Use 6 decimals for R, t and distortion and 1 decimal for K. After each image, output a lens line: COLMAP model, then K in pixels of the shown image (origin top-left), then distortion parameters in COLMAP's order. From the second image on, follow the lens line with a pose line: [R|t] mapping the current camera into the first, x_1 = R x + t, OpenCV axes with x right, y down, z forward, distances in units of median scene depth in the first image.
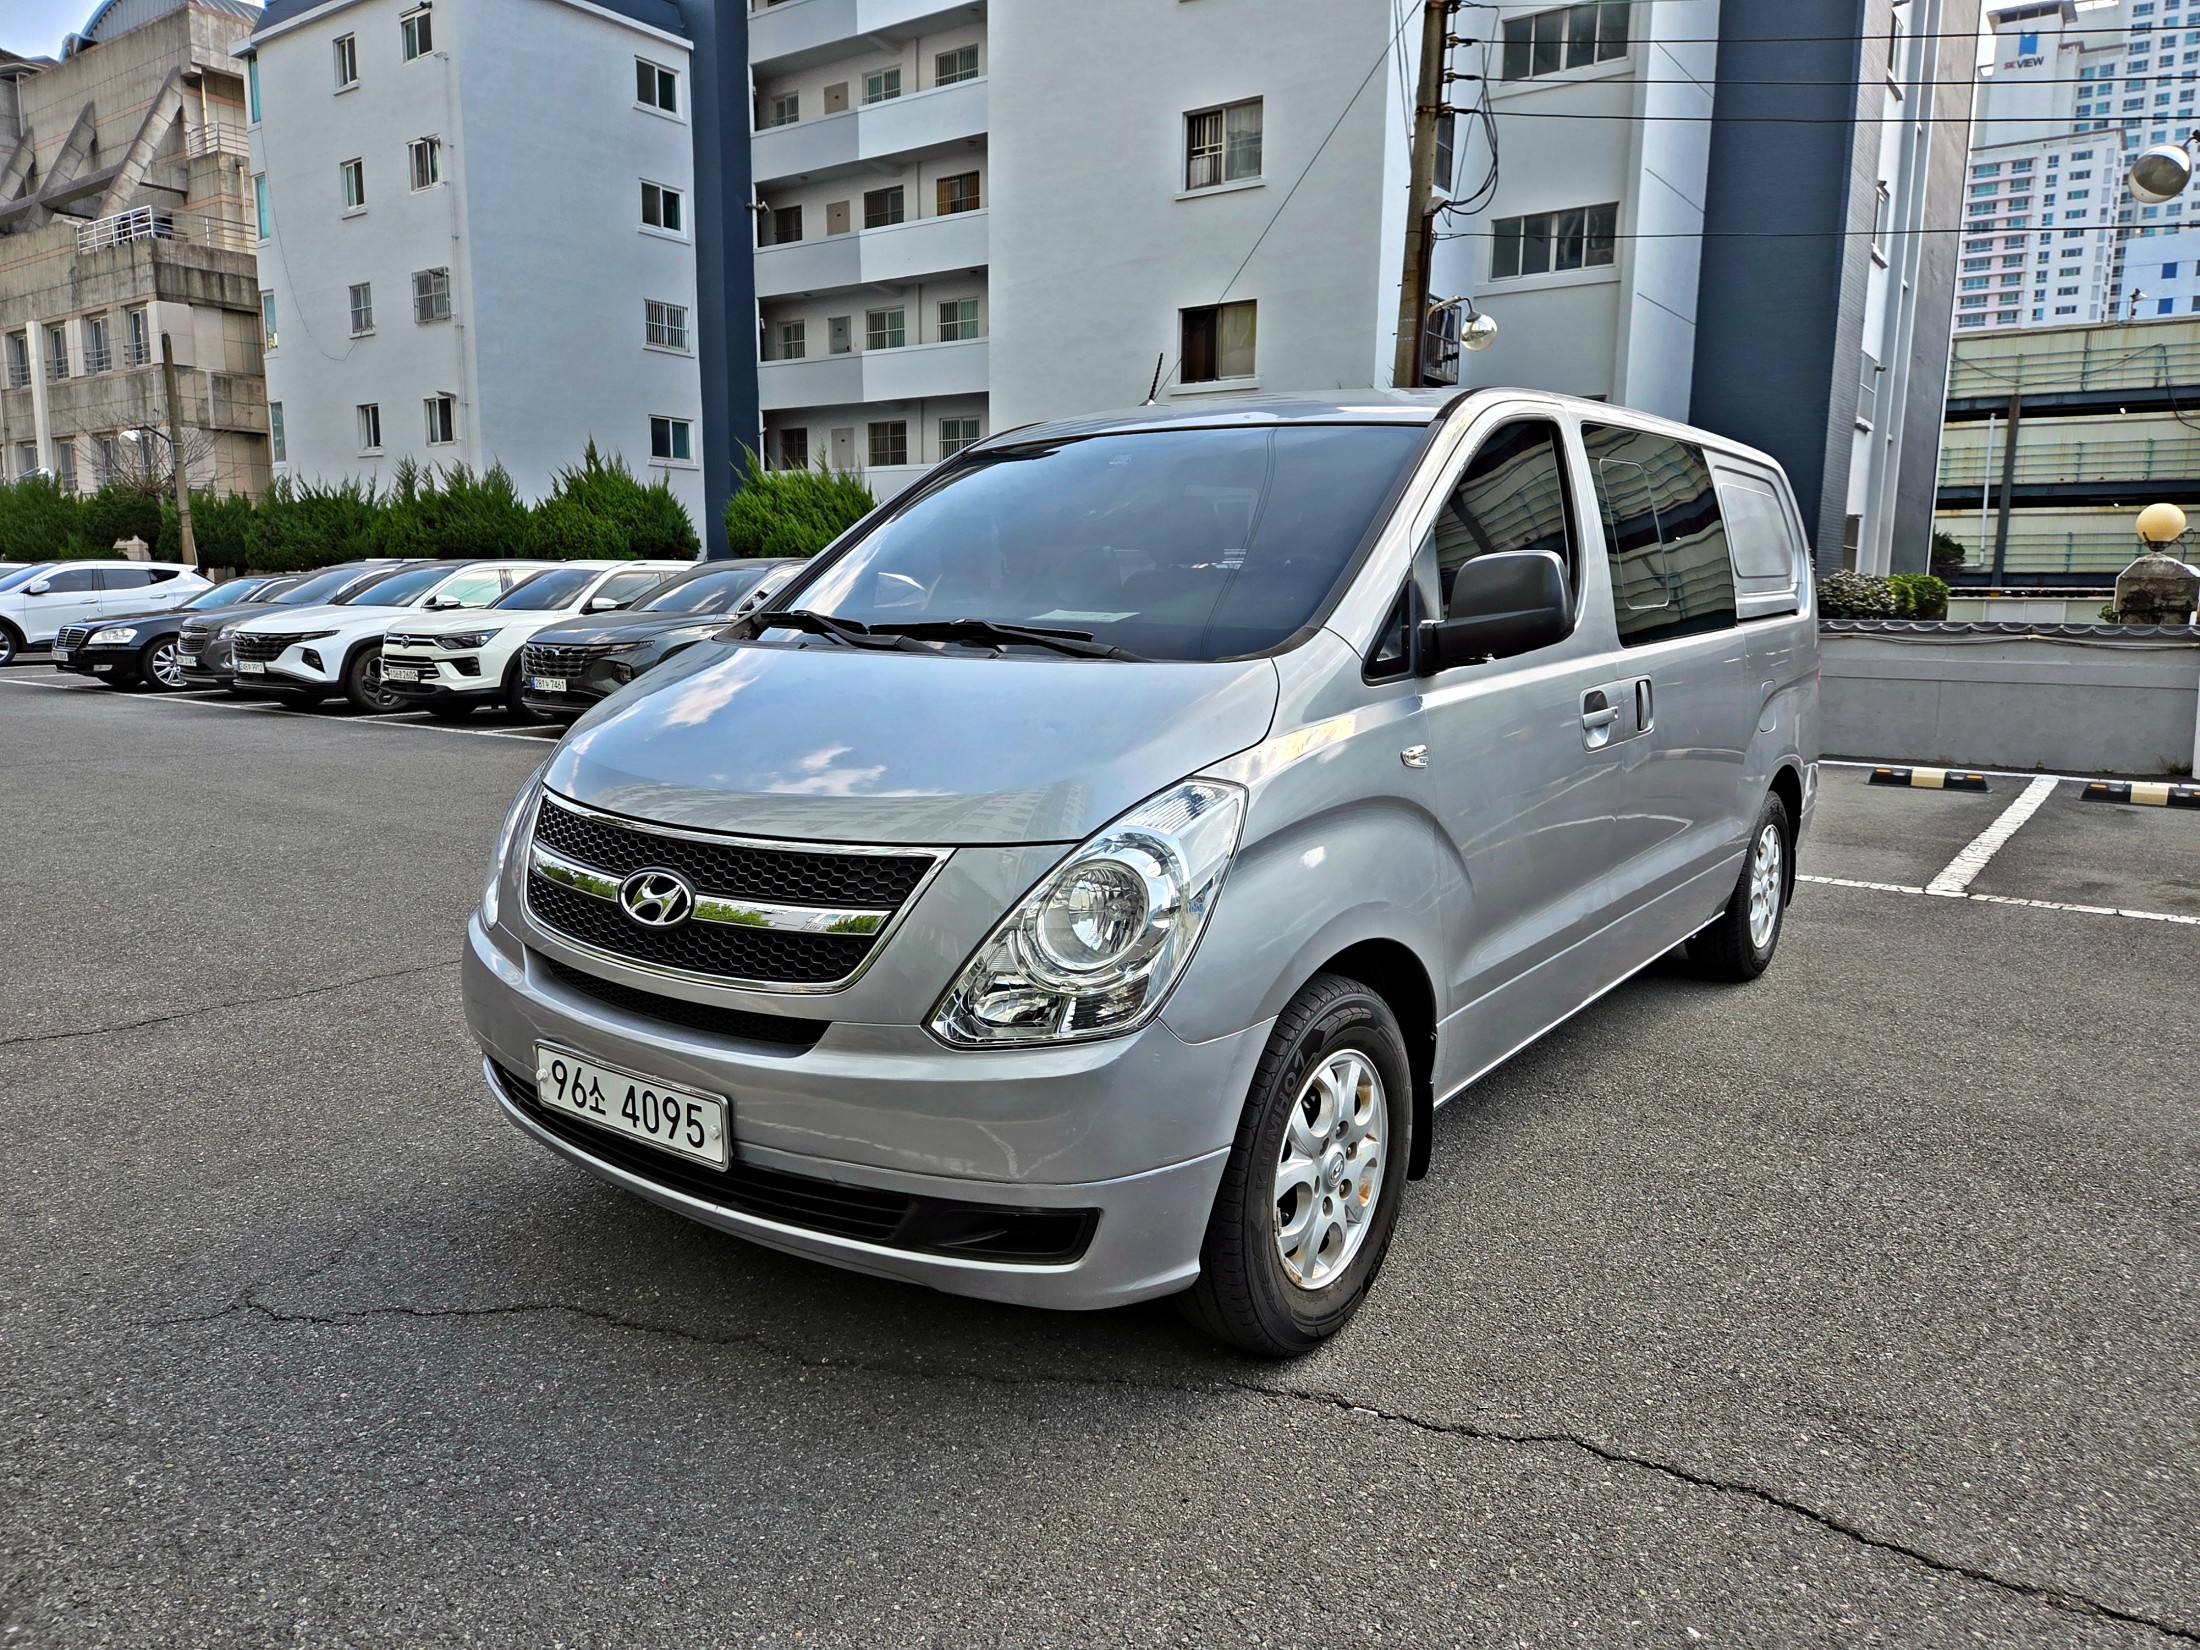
lens RADIAL K [[1452.4, 0, 1102.7], [0, 1452.4, 836.3], [0, 0, 1]] dist [0.056626, -0.050944]
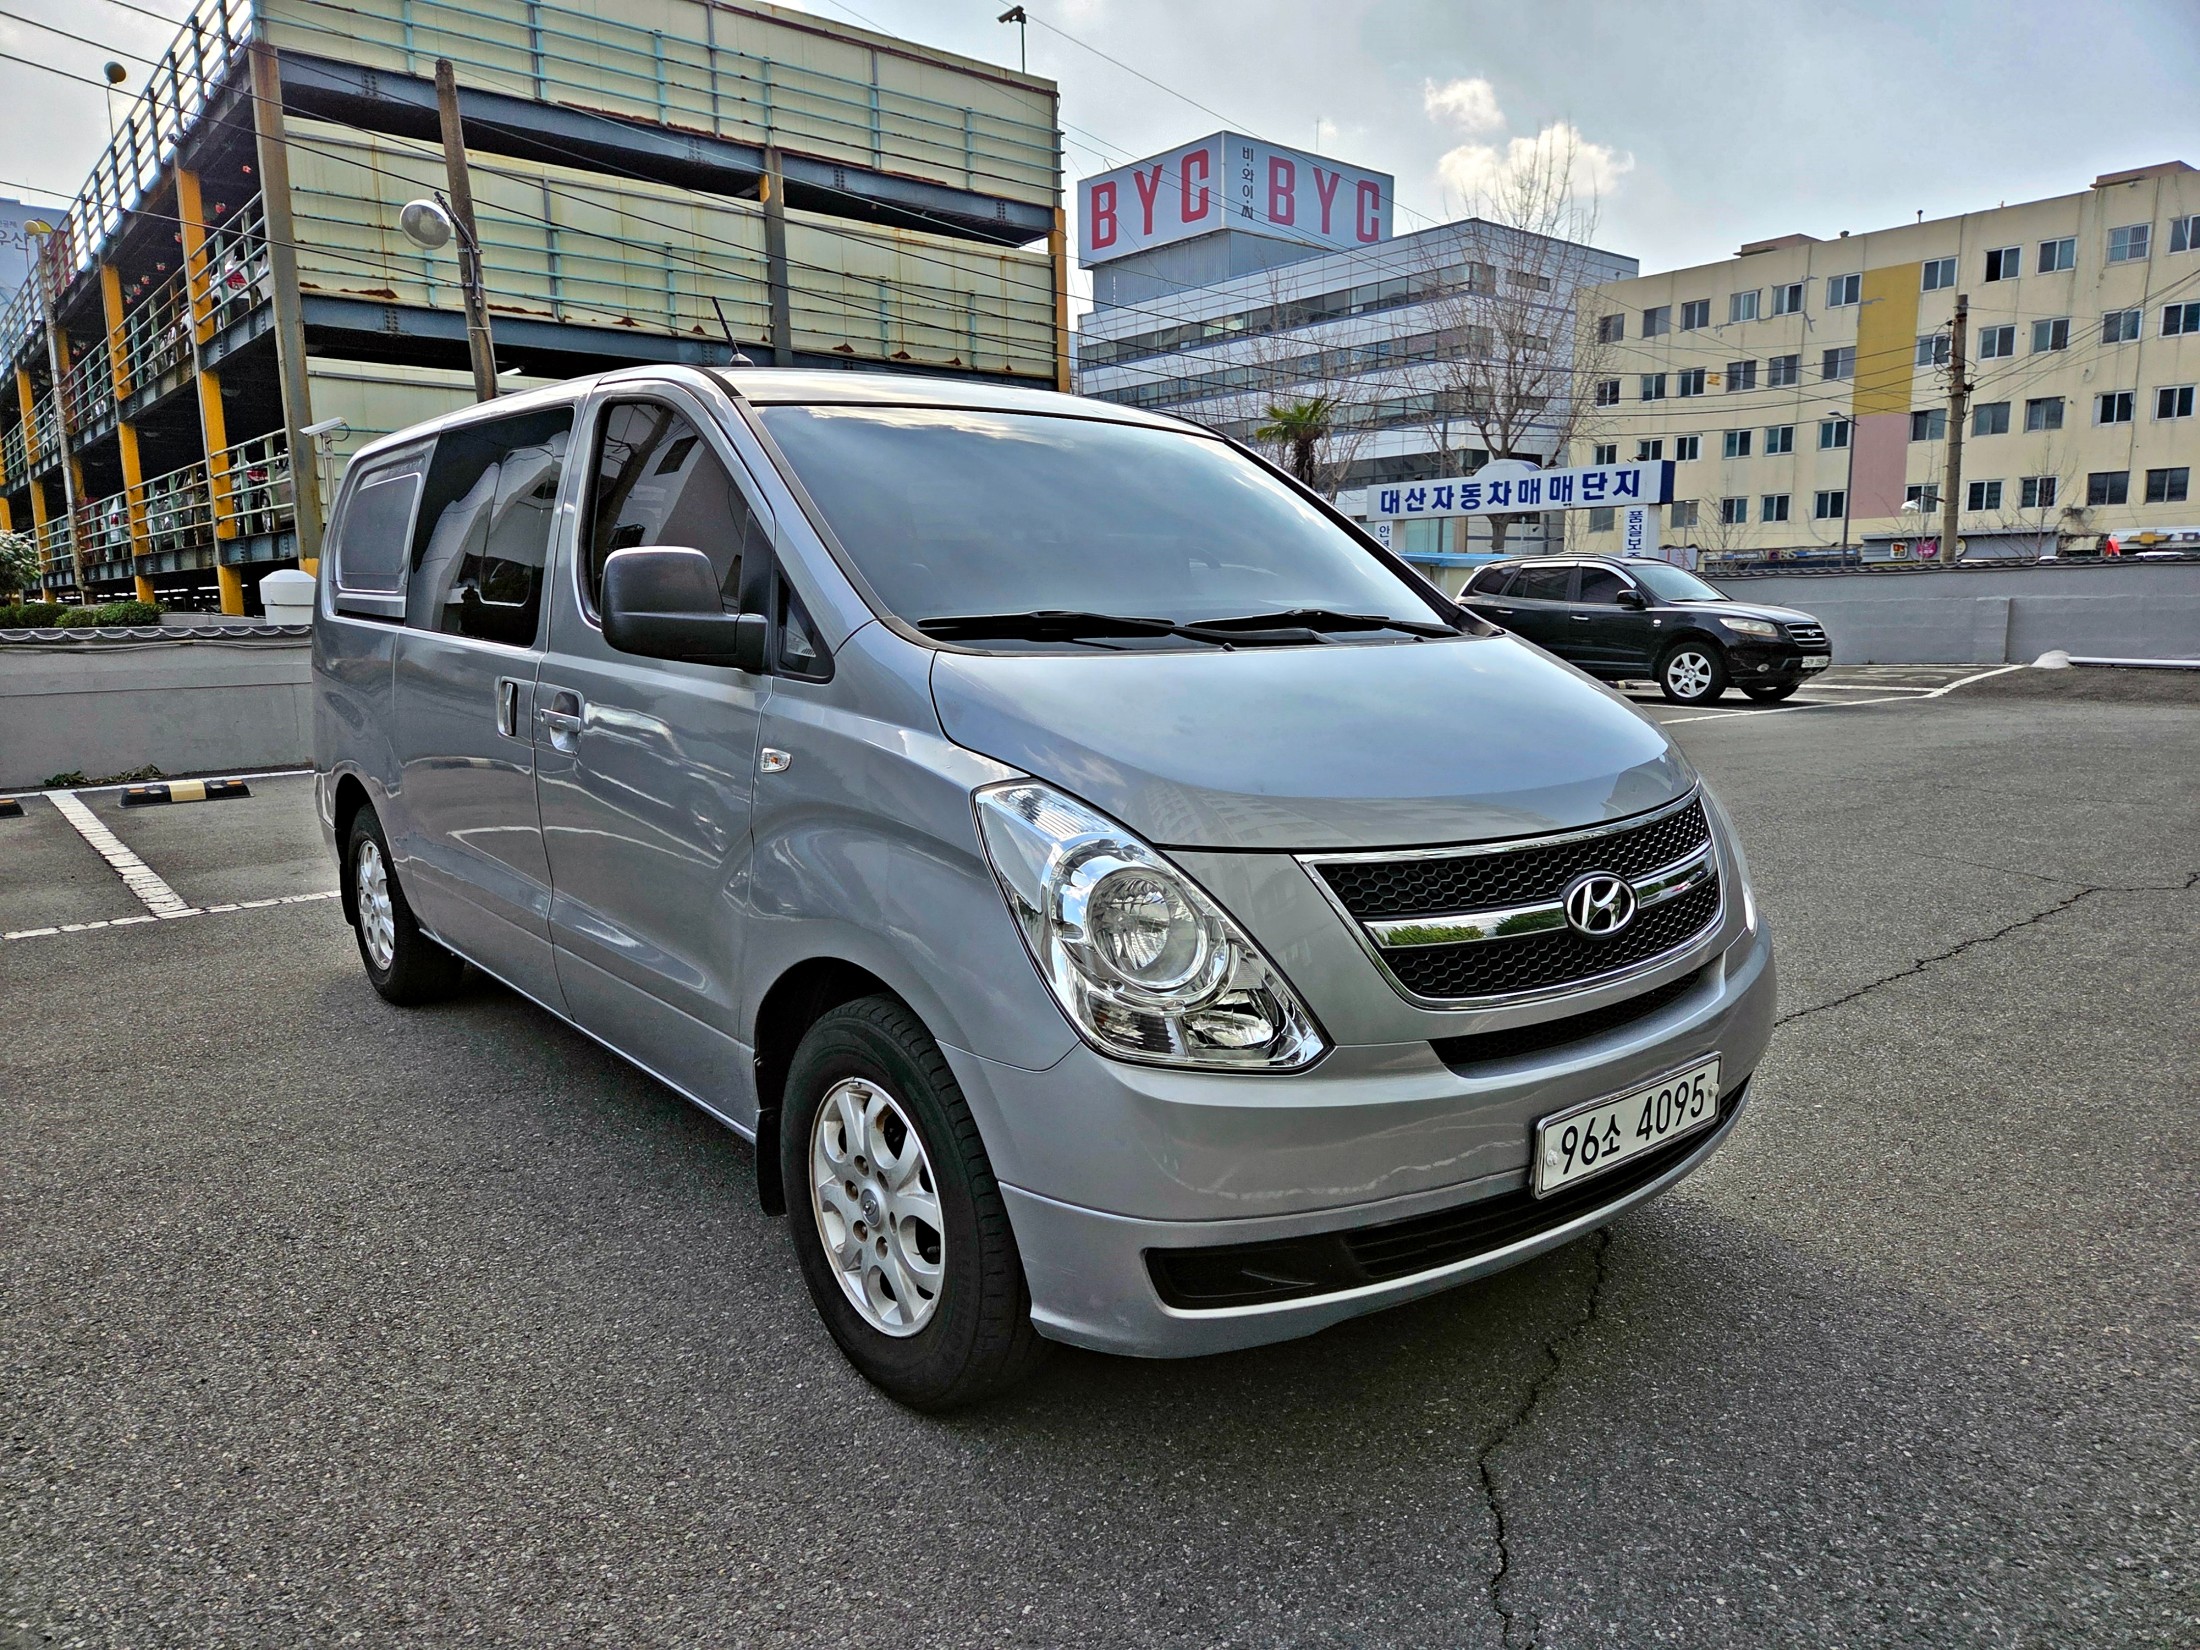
lens RADIAL K [[1452.4, 0, 1102.7], [0, 1452.4, 836.3], [0, 0, 1]] dist [0.056626, -0.050944]
pose [[0.247767, -0.167369, 0.954253, -1.255117], [0.172812, 0.976804, 0.126455, -0.171406], [-0.953282, 0.133575, 0.270943, 1.030944]]
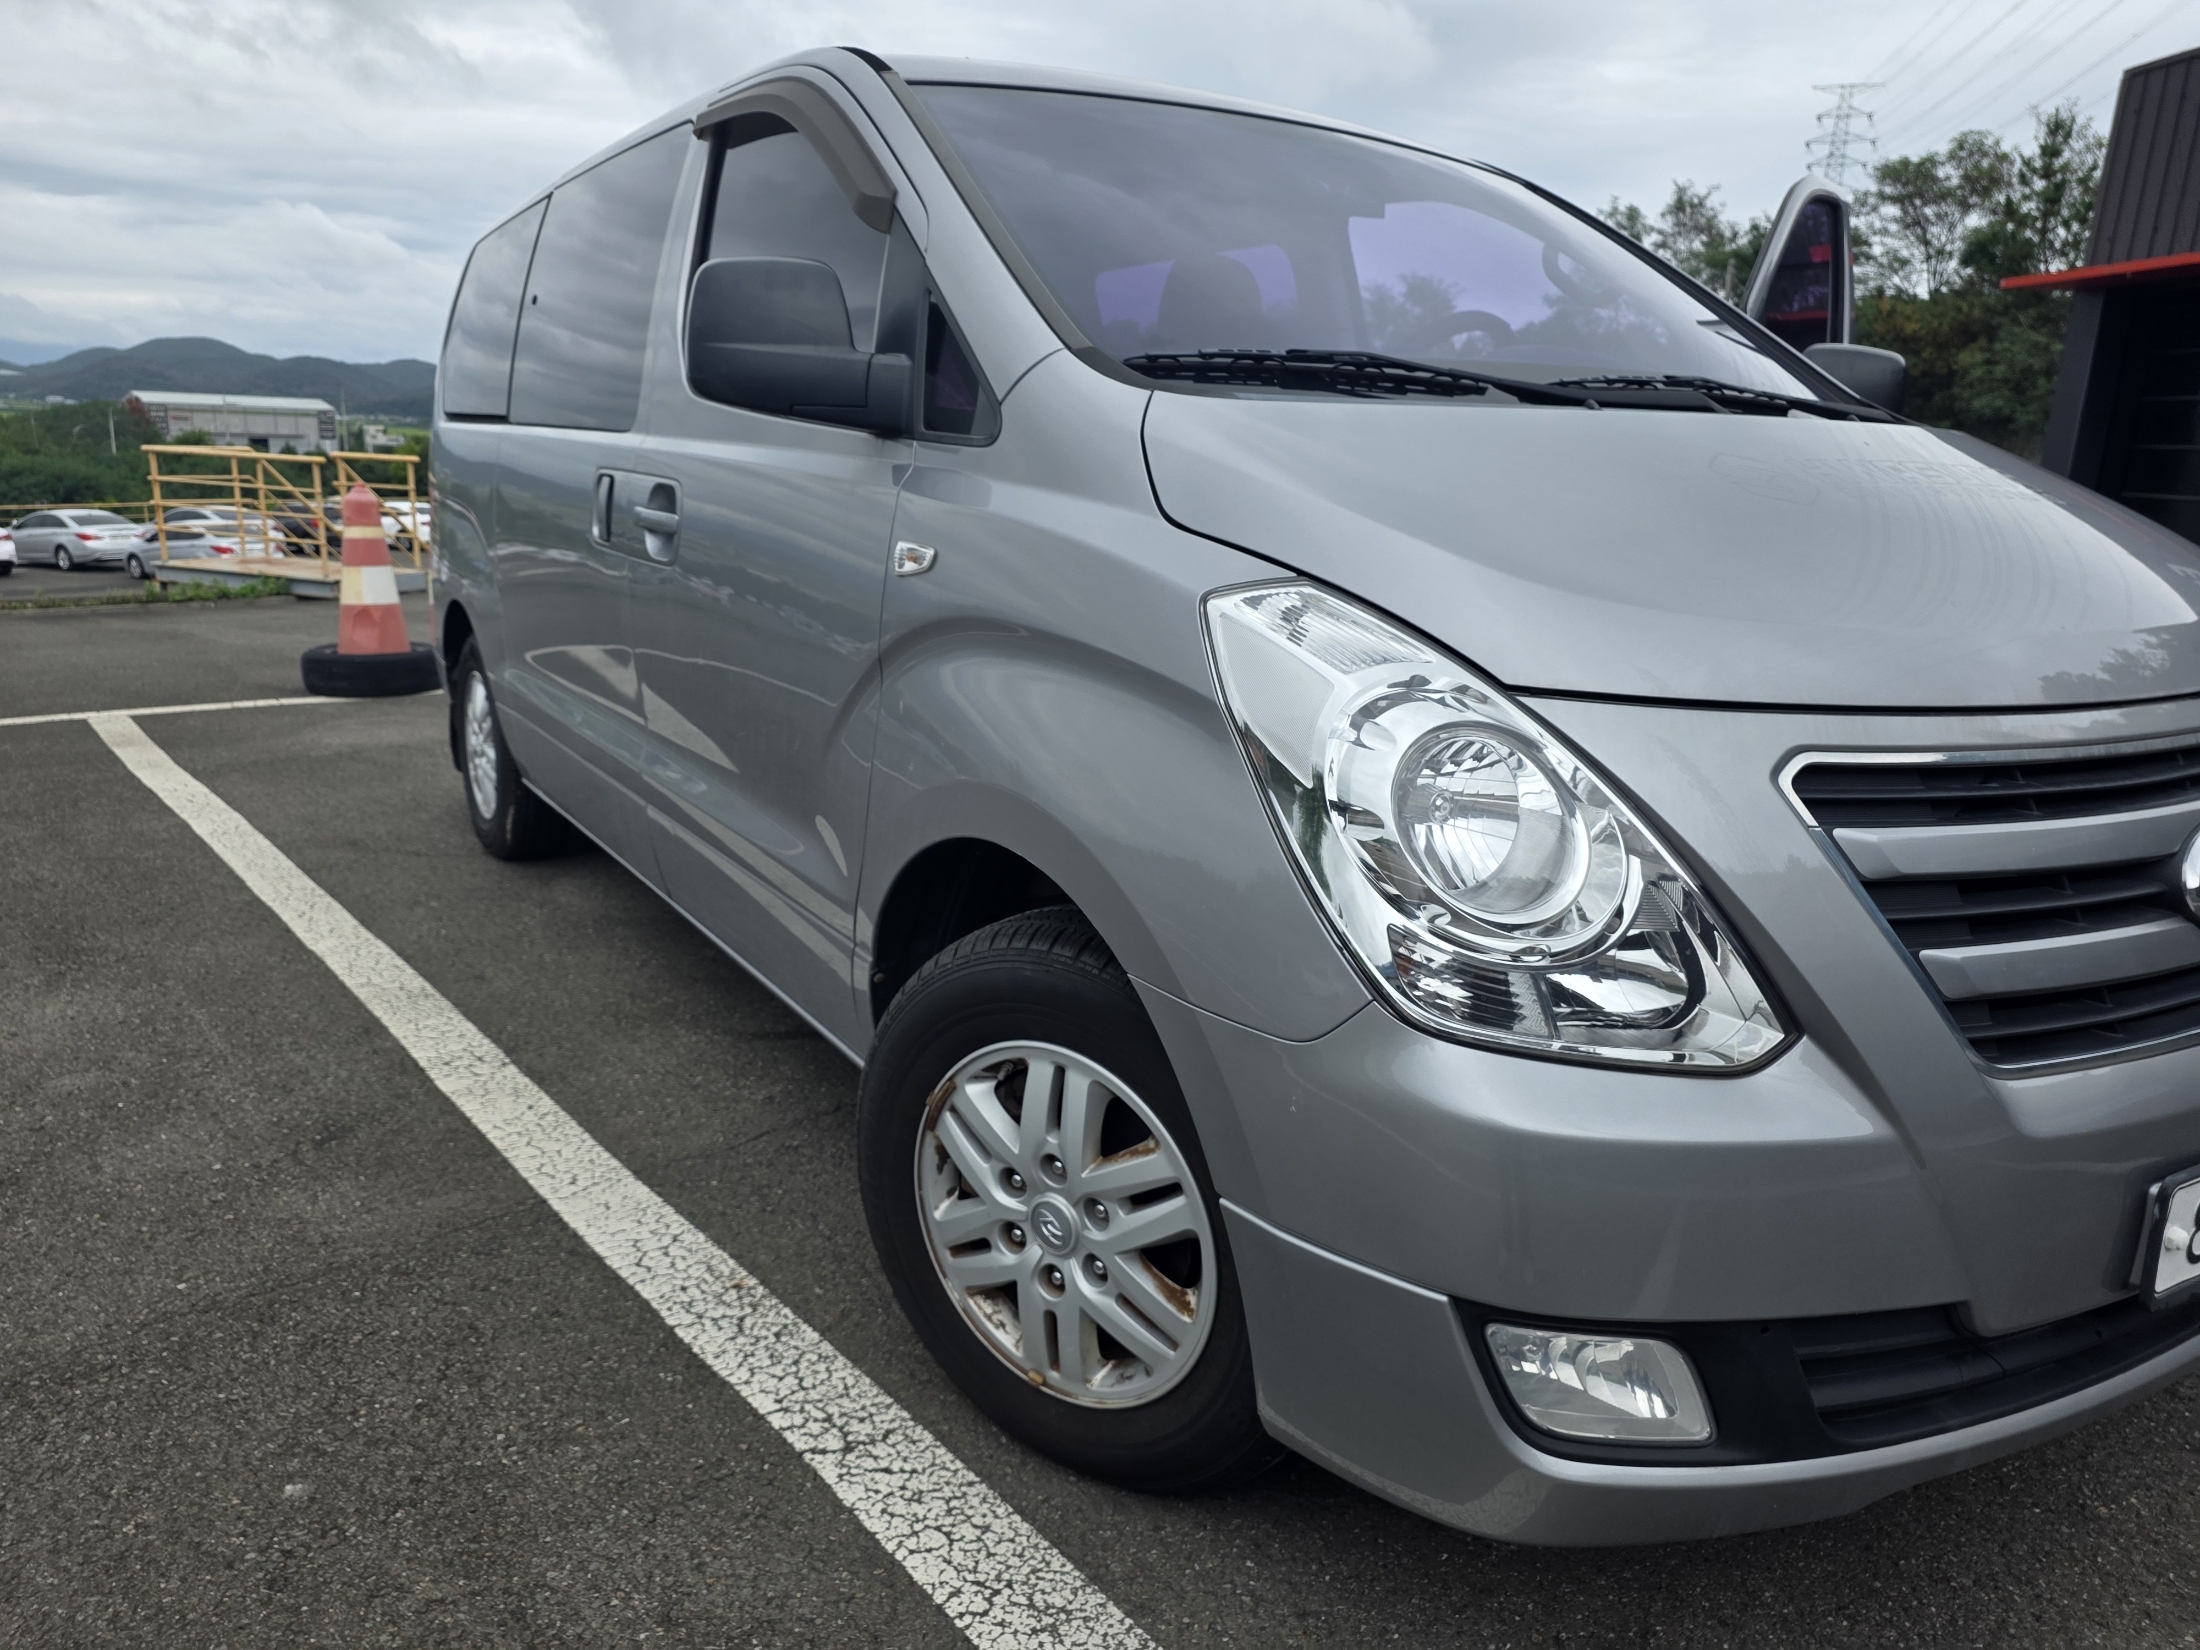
lens RADIAL K [[1431.2, 0, 1108.1], [0, 1431.2, 779.7], [0, 0, 1]] dist [0.055813, 0.001050]
pose [[0.350879, -0.199460, 0.914932, -0.974227], [0.144537, 0.976879, 0.157535, -0.124477], [-0.925199, 0.076965, 0.371595, 1.170572]]
